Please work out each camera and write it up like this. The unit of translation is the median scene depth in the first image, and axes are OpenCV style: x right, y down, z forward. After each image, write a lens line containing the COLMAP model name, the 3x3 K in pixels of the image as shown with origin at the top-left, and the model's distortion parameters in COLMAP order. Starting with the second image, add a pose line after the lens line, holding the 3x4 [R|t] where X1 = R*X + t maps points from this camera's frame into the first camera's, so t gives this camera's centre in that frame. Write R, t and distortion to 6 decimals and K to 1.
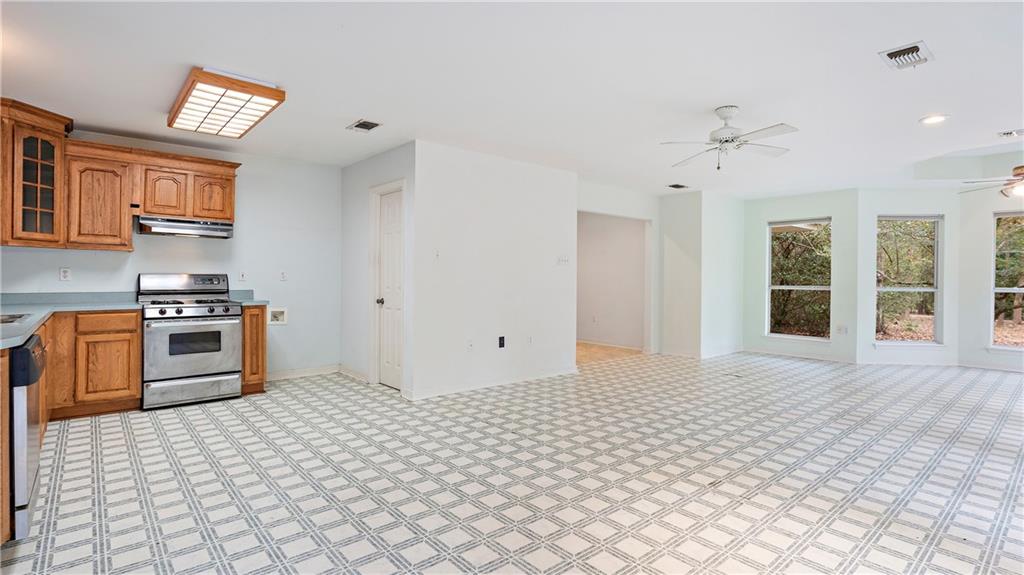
lens RADIAL K [[493.2, 0, 508.0], [0, 493.2, 272.2], [0, 0, 1]] dist [0.008160, -0.003102]
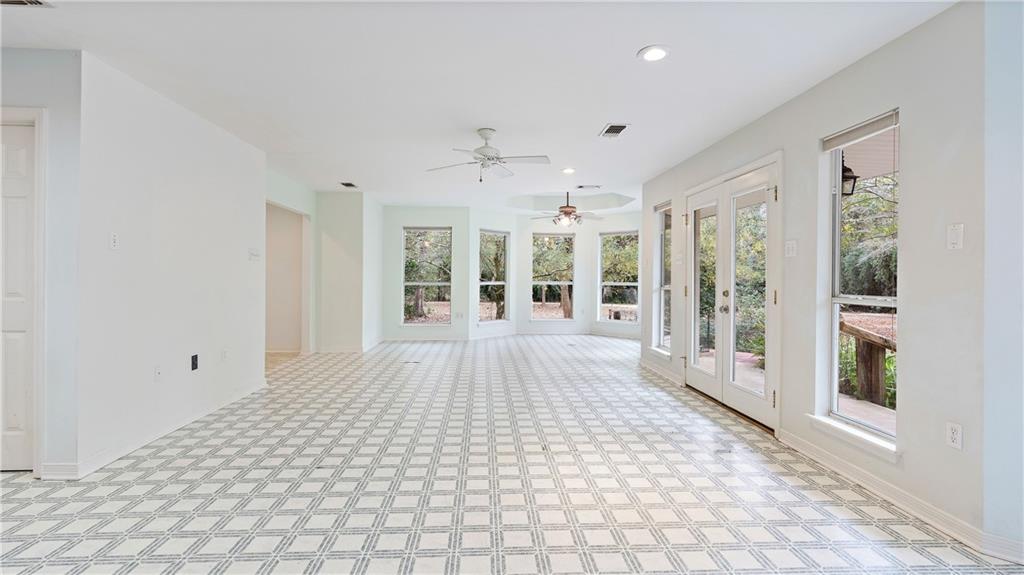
lens RADIAL K [[467.1, 0, 507.1], [0, 467.1, 282.5], [0, 0, 1]] dist [-0.012126, -0.001086]
pose [[0.609317, -0.012505, 0.792828, -0.310232], [-0.011201, 0.999640, 0.024375, -0.001668], [-0.792847, -0.023732, 0.608958, 0.226758]]
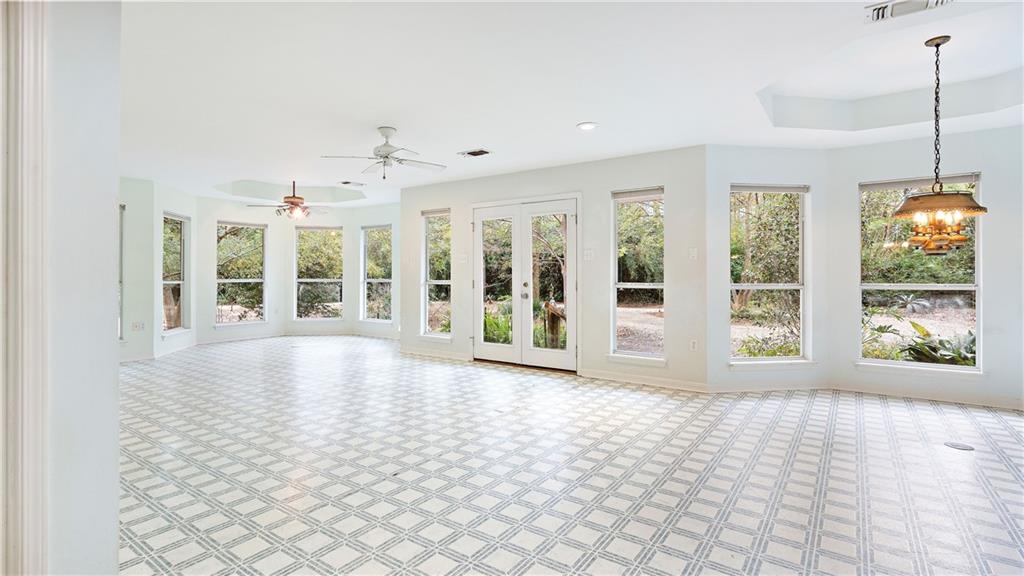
lens RADIAL K [[493.2, 0, 506.6], [0, 493.2, 280.7], [0, 0, 1]] dist [0.008160, -0.003102]
pose [[-0.244071, -0.019288, 0.969566, -0.597011], [-0.013285, 0.999775, 0.016545, 0.004432], [-0.969666, -0.008842, -0.244272, 0.785284]]
